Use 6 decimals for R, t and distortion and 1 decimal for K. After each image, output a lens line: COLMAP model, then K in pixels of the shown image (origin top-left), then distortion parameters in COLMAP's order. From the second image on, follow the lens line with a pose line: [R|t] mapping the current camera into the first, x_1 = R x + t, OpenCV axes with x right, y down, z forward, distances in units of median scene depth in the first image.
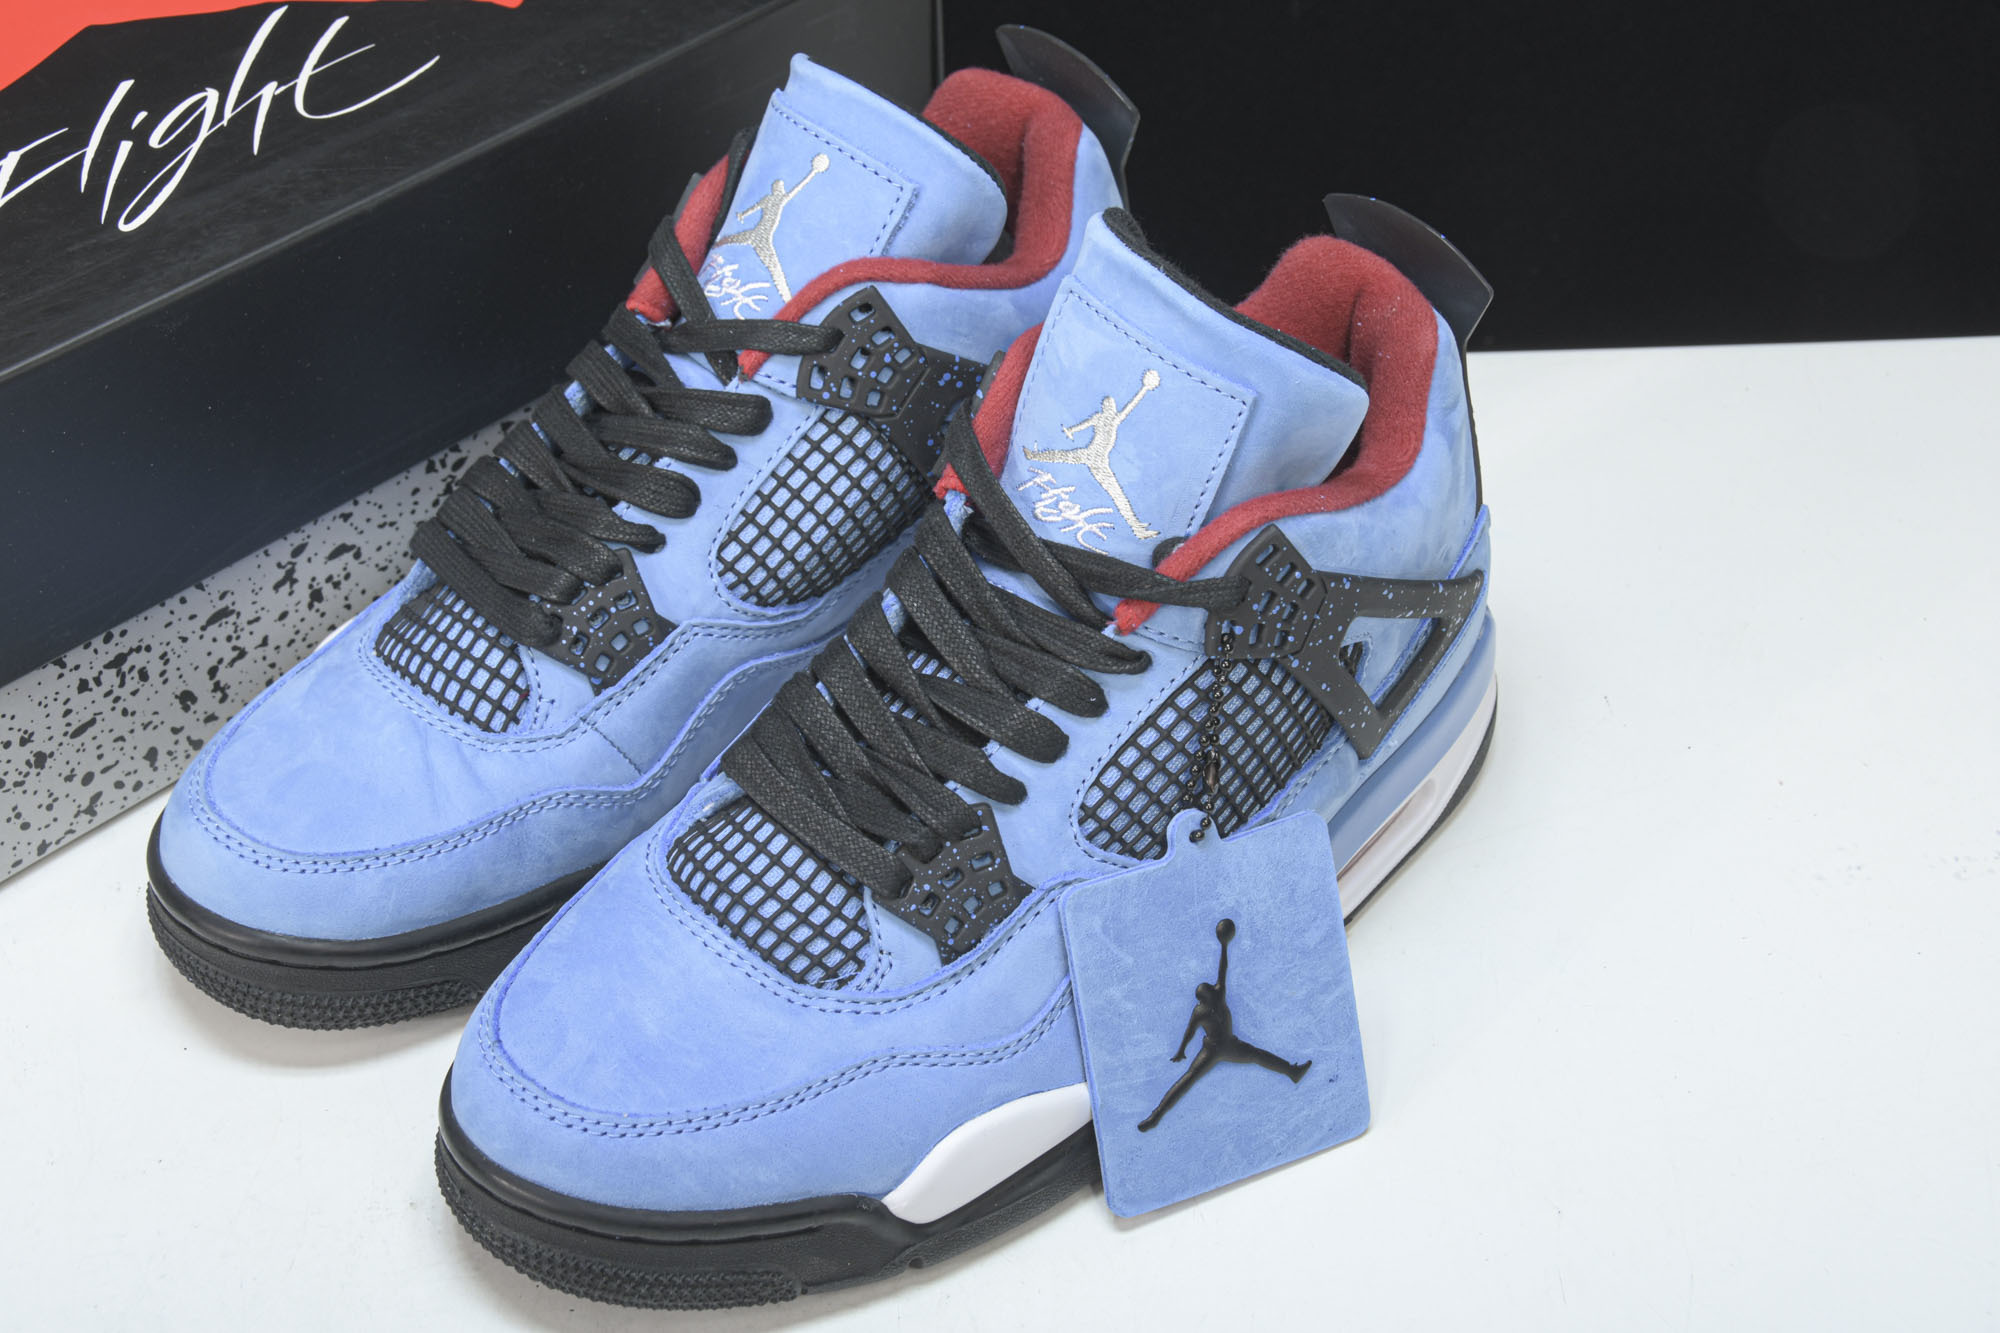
lens RADIAL K [[3428.7, 0, 988.0], [0, 3428.7, 679.2], [0, 0, 1]] dist [0.217024, 0.000000]
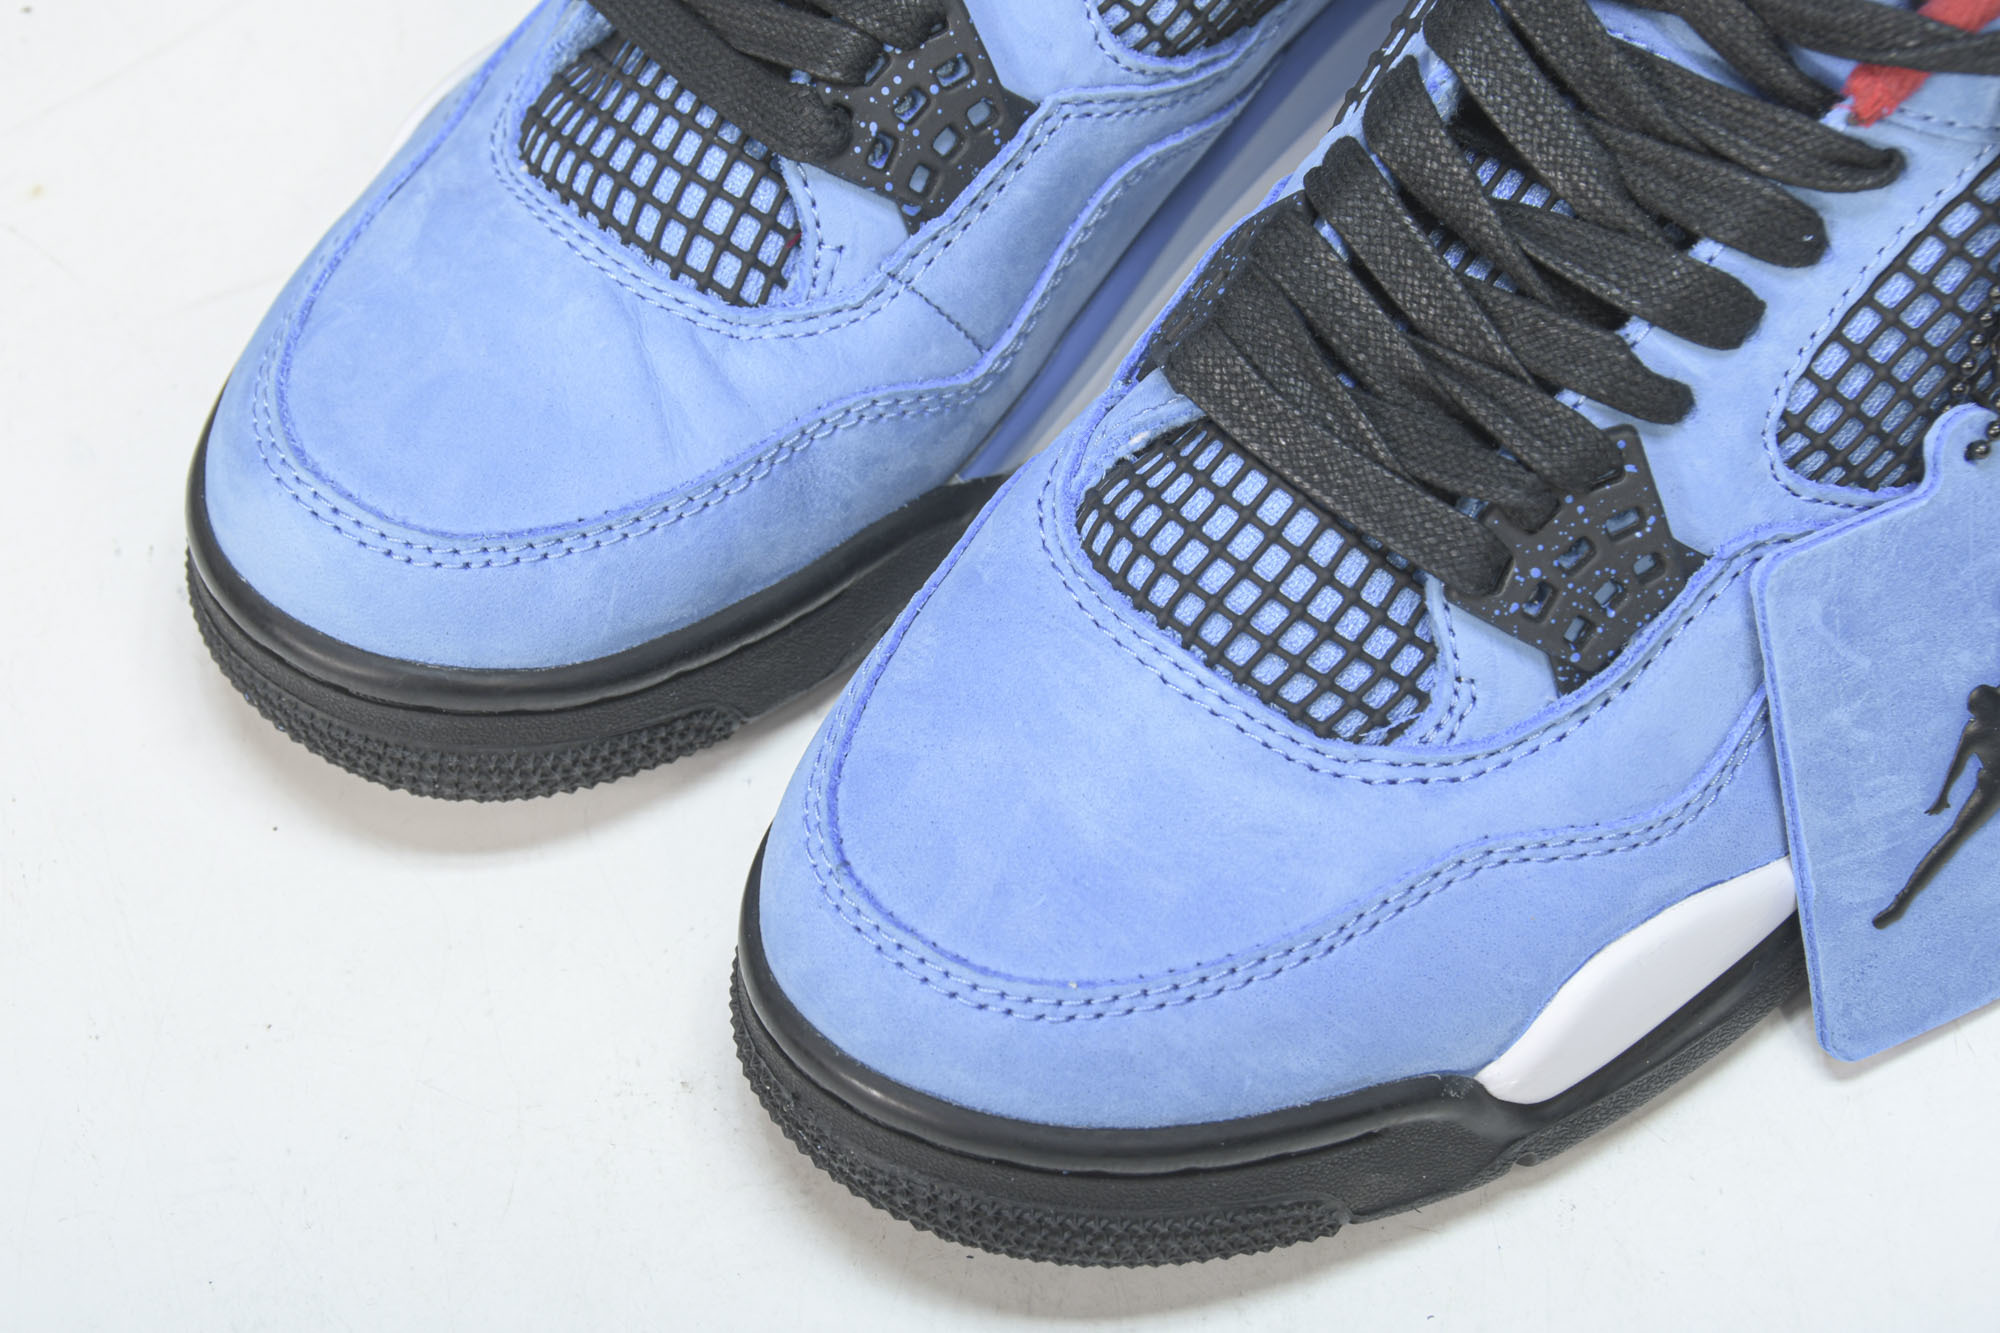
lens RADIAL K [[4745.1, 0, 969.8], [0, 4745.1, 671.9], [0, 0, 1]] dist [0.279568, 0.000000]
pose [[0.998492, -0.052316, 0.016643, -0.128510], [0.047603, 0.976064, 0.212211, -0.101401], [-0.027347, -0.211099, 0.977082, 0.185946]]
